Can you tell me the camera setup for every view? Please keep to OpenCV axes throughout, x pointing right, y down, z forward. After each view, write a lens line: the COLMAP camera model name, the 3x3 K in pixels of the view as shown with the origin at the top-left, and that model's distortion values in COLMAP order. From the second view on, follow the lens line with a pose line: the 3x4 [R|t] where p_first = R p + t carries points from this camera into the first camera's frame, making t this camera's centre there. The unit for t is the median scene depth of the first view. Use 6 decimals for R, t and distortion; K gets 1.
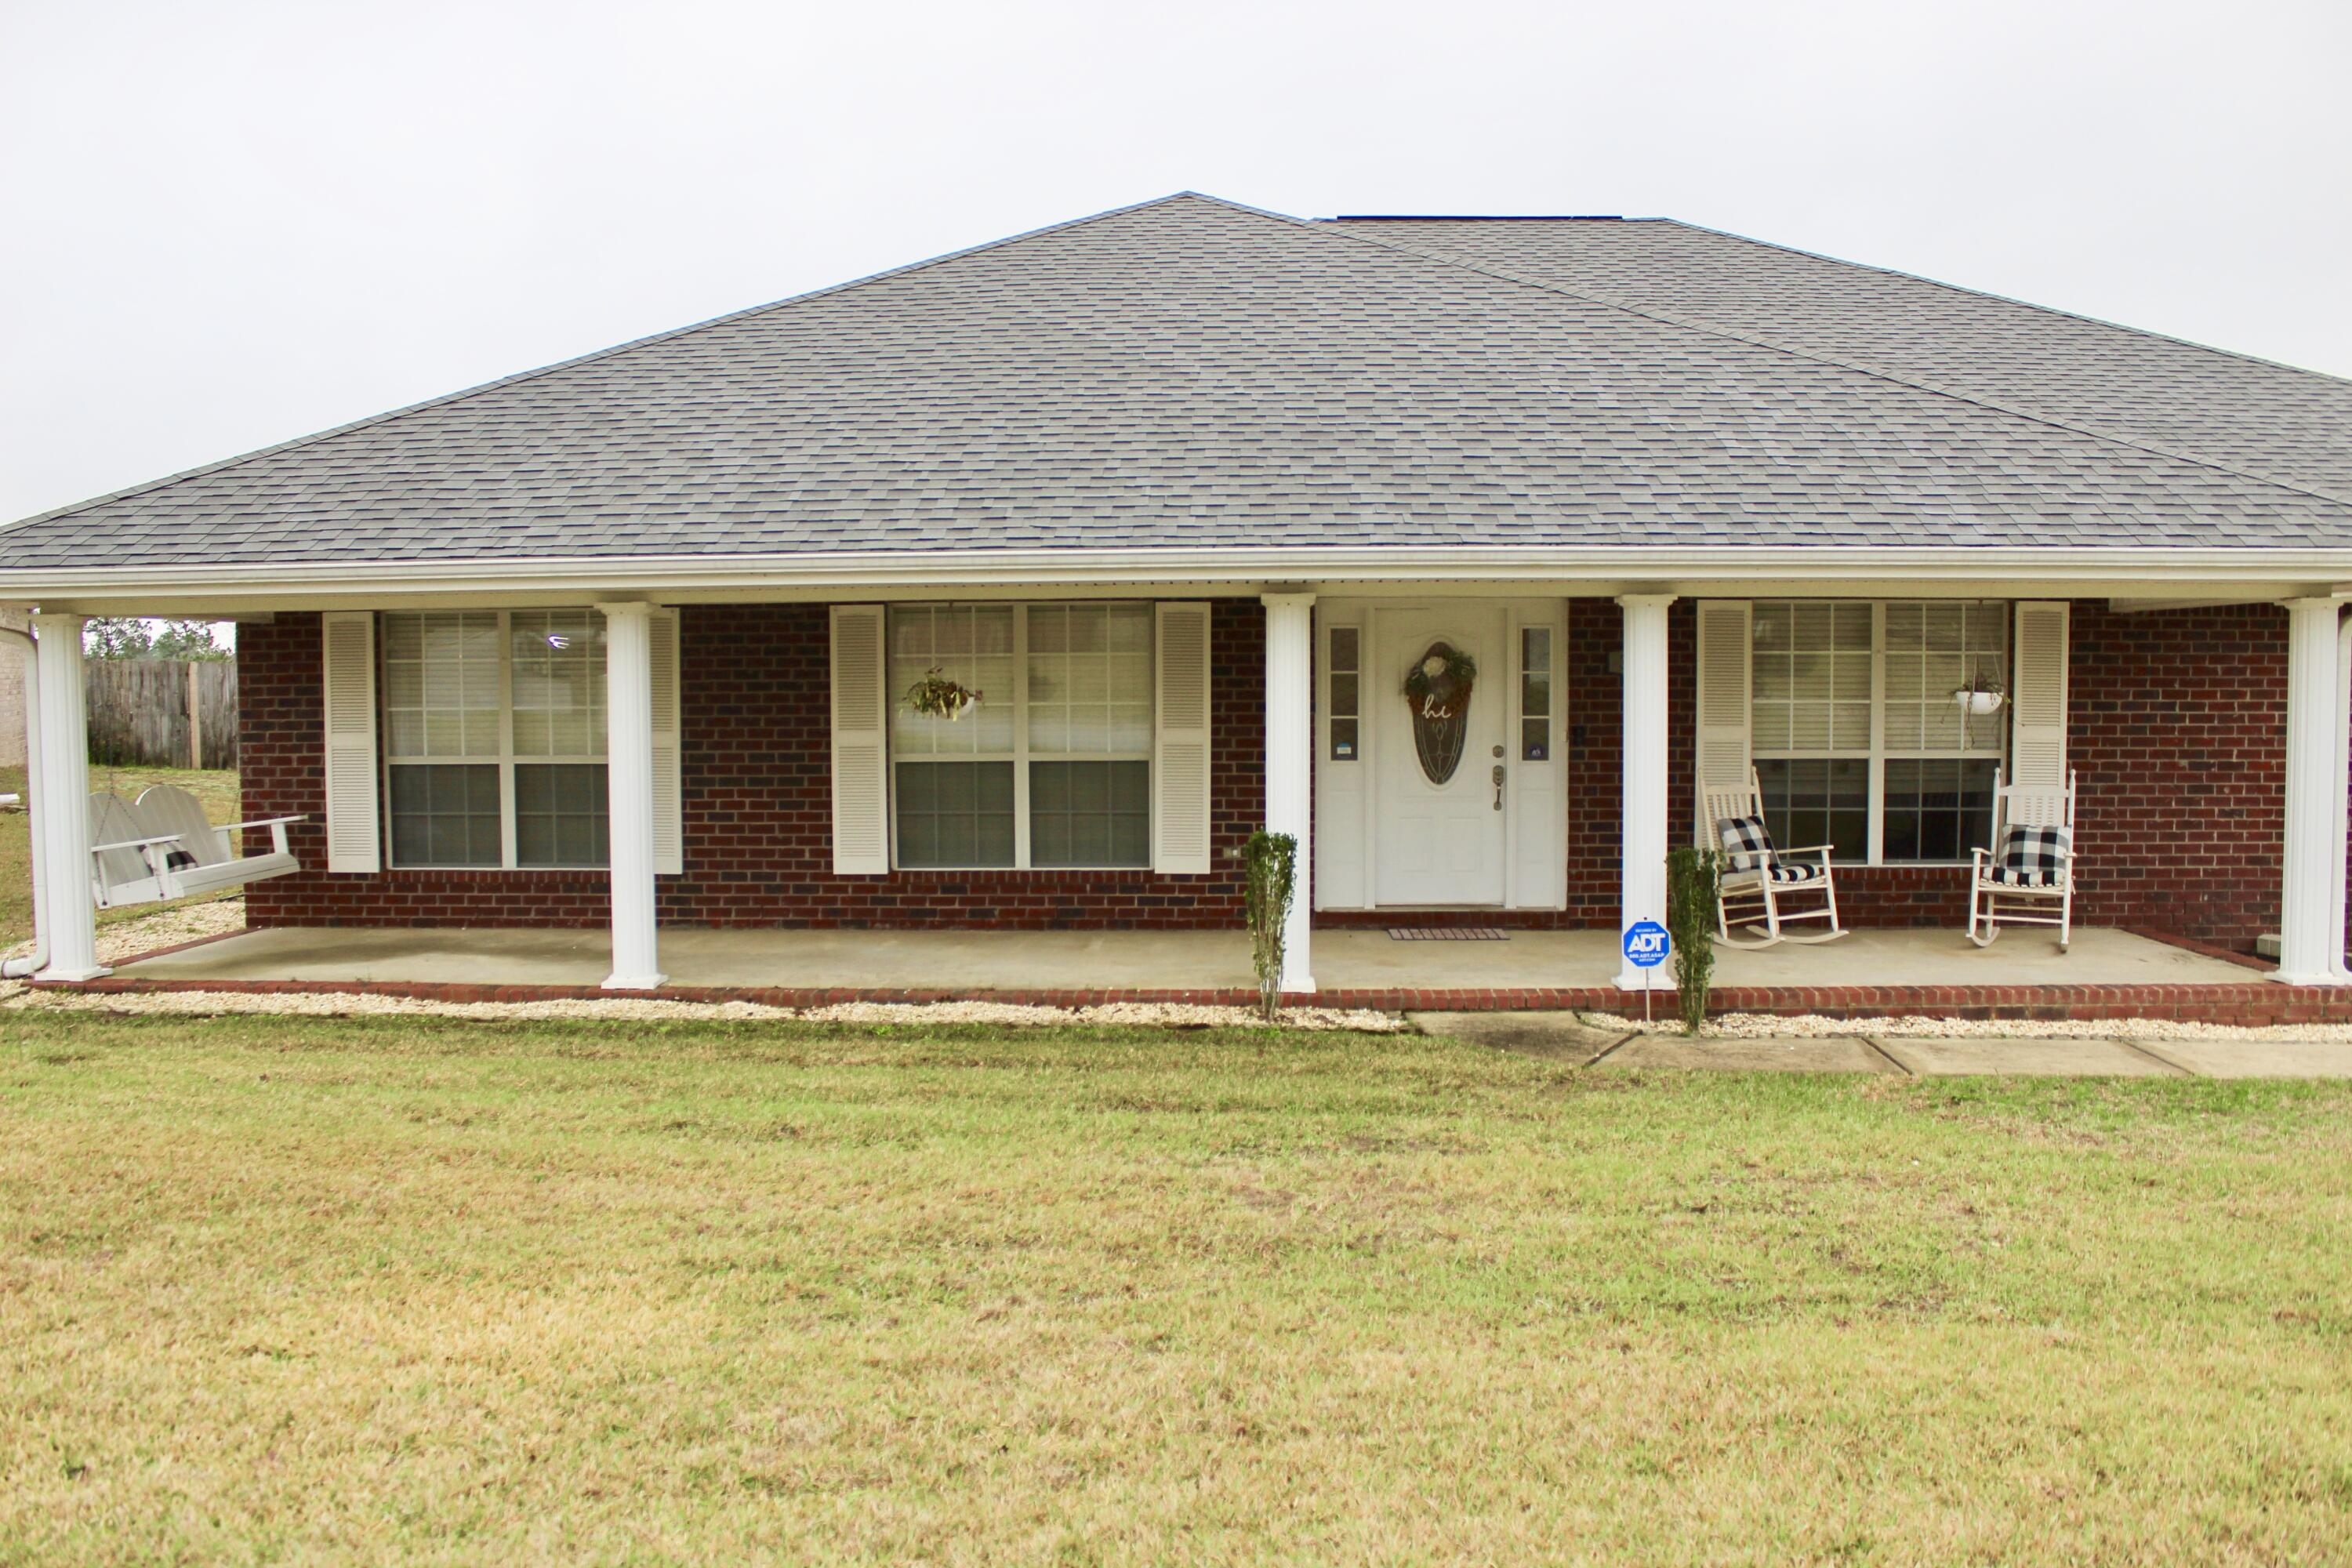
lens RADIAL K [[1974.2, 0, 1169.4], [0, 1974.2, 798.0], [0, 0, 1]] dist [-0.158598, 0.121896]
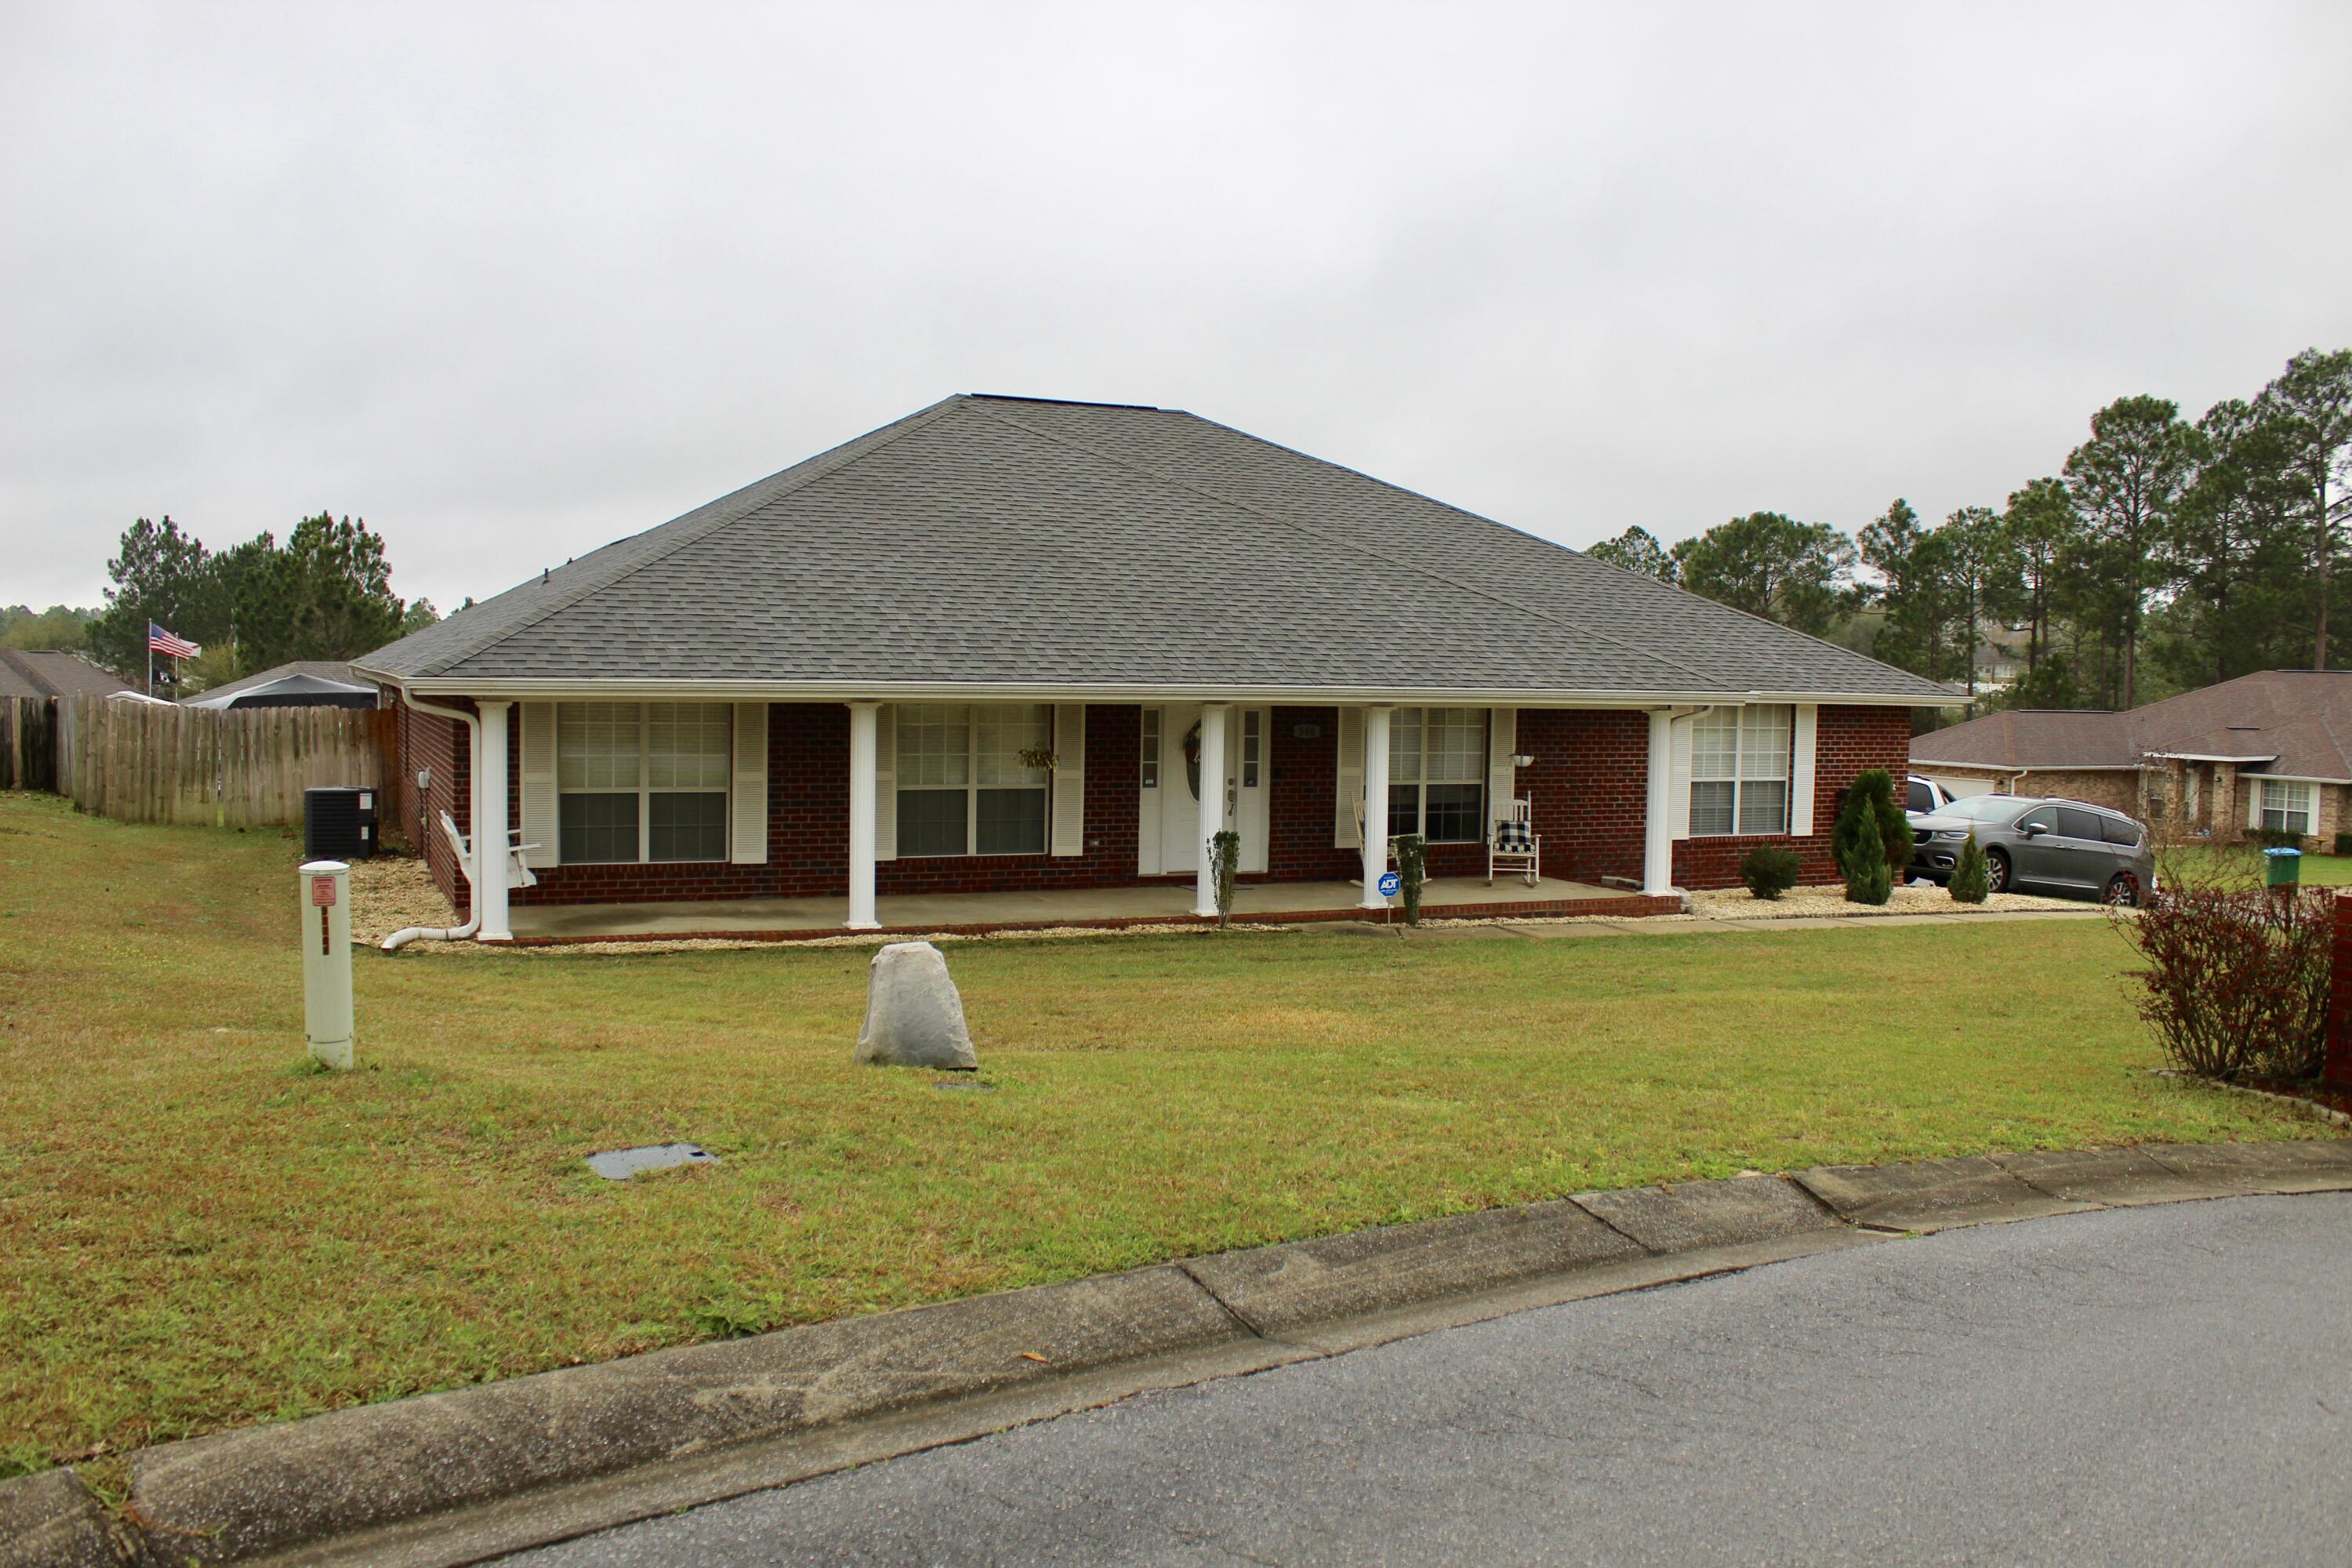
lens RADIAL K [[1974.2, 0, 1220.6], [0, 1974.2, 788.8], [0, 0, 1]] dist [-0.158598, 0.121896]
pose [[0.885073, -0.006459, 0.465408, -0.666158], [0.005629, 0.999979, 0.003173, -0.023511], [-0.465419, -0.000188, 0.885090, -0.548013]]
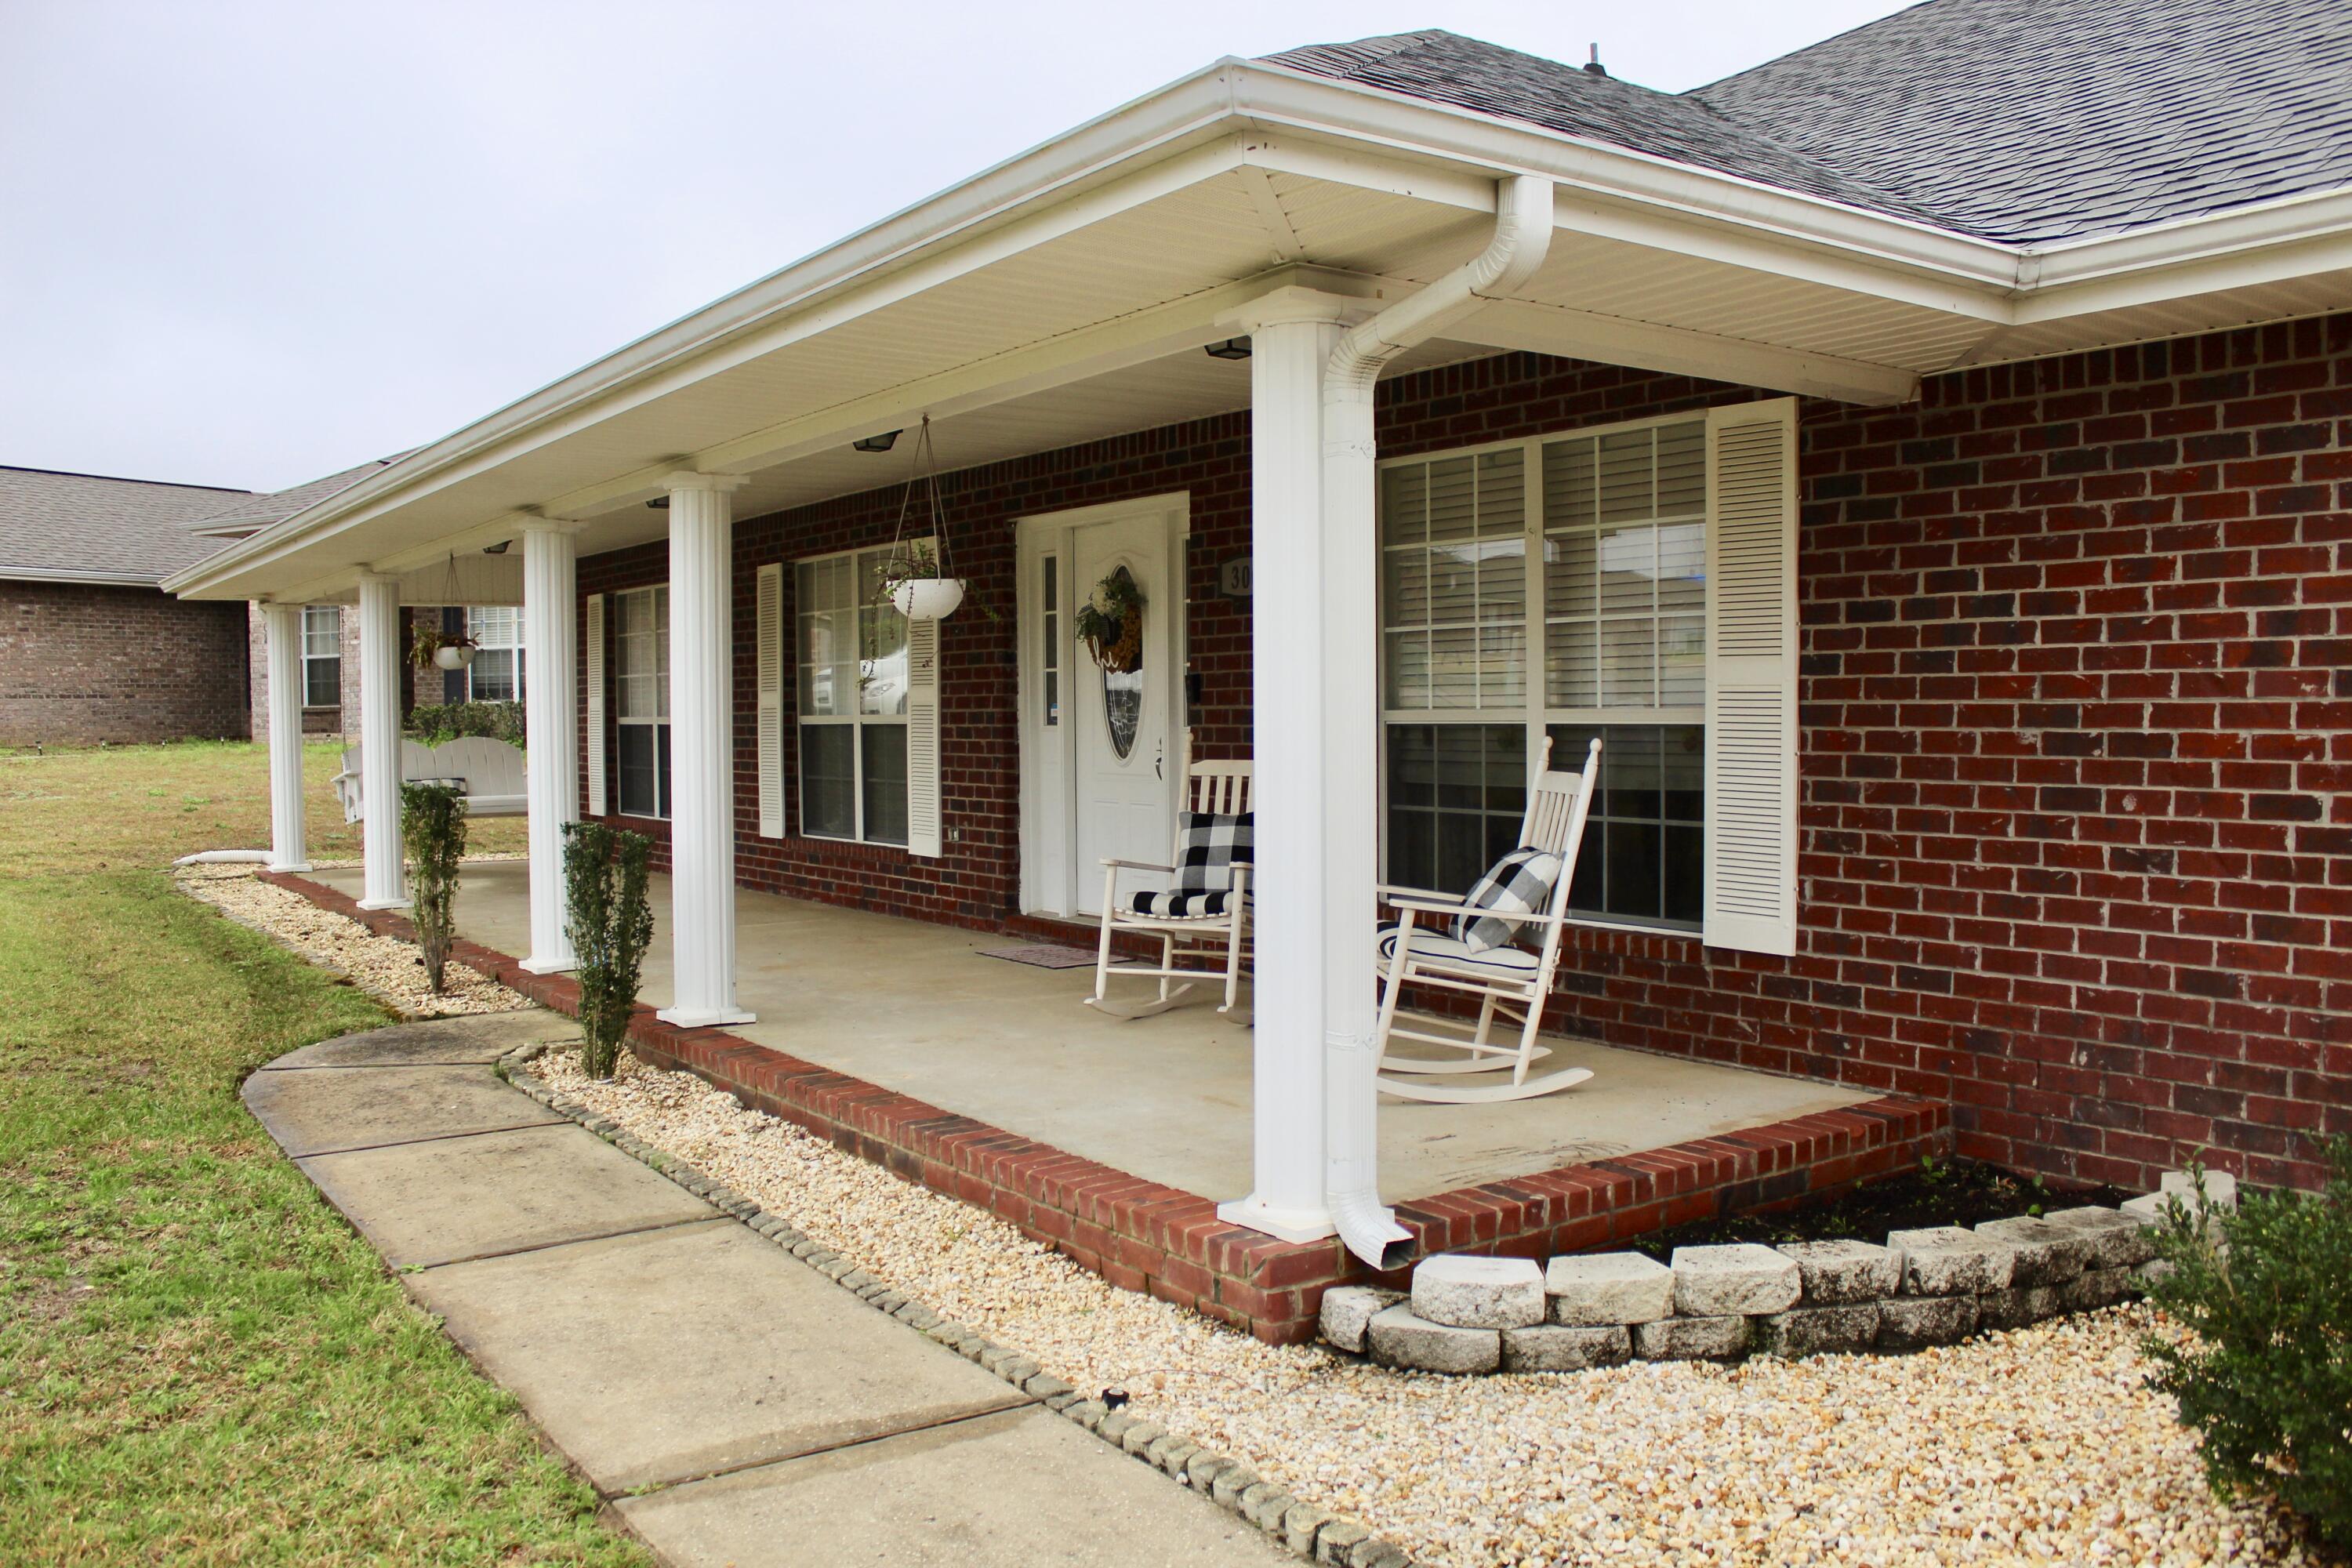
lens RADIAL K [[1974.2, 0, 1153.4], [0, 1974.2, 775.8], [0, 0, 1]] dist [-0.158598, 0.121896]
pose [[0.588639, 0.024994, -0.808009, 0.763957], [-0.018645, 0.999676, 0.017340, -0.013314], [0.808181, 0.004858, 0.588915, 0.586515]]
